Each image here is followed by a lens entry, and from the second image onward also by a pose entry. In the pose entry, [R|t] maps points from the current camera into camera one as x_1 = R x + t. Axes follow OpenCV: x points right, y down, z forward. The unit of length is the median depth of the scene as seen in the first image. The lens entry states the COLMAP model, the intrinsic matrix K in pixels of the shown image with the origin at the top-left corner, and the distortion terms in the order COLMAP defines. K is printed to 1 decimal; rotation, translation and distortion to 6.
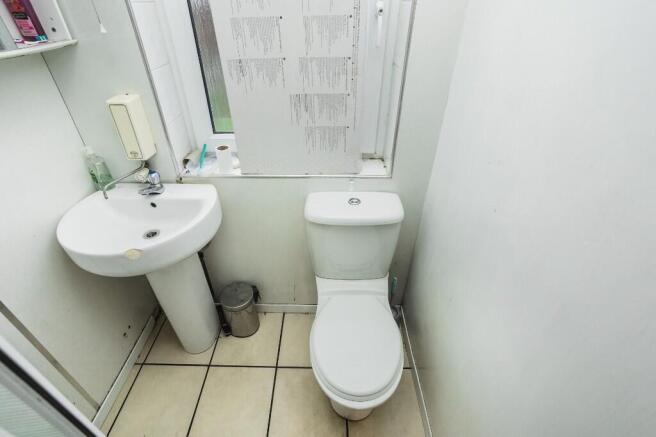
lens RADIAL K [[311.9, 0, 324.2], [0, 311.9, 215.9], [0, 0, 1]] dist [-0.009927, 0.007944]
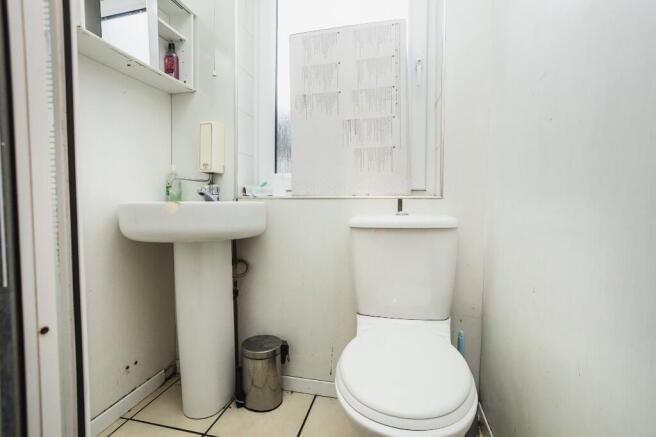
lens RADIAL K [[311.9, 0, 328.2], [0, 311.9, 216.9], [0, 0, 1]] dist [-0.009927, 0.007944]
pose [[0.977213, 0.011724, -0.211936, 0.088485], [-0.123323, 0.844022, -0.521938, 0.525022], [0.172759, 0.536181, 0.826235, 0.223114]]
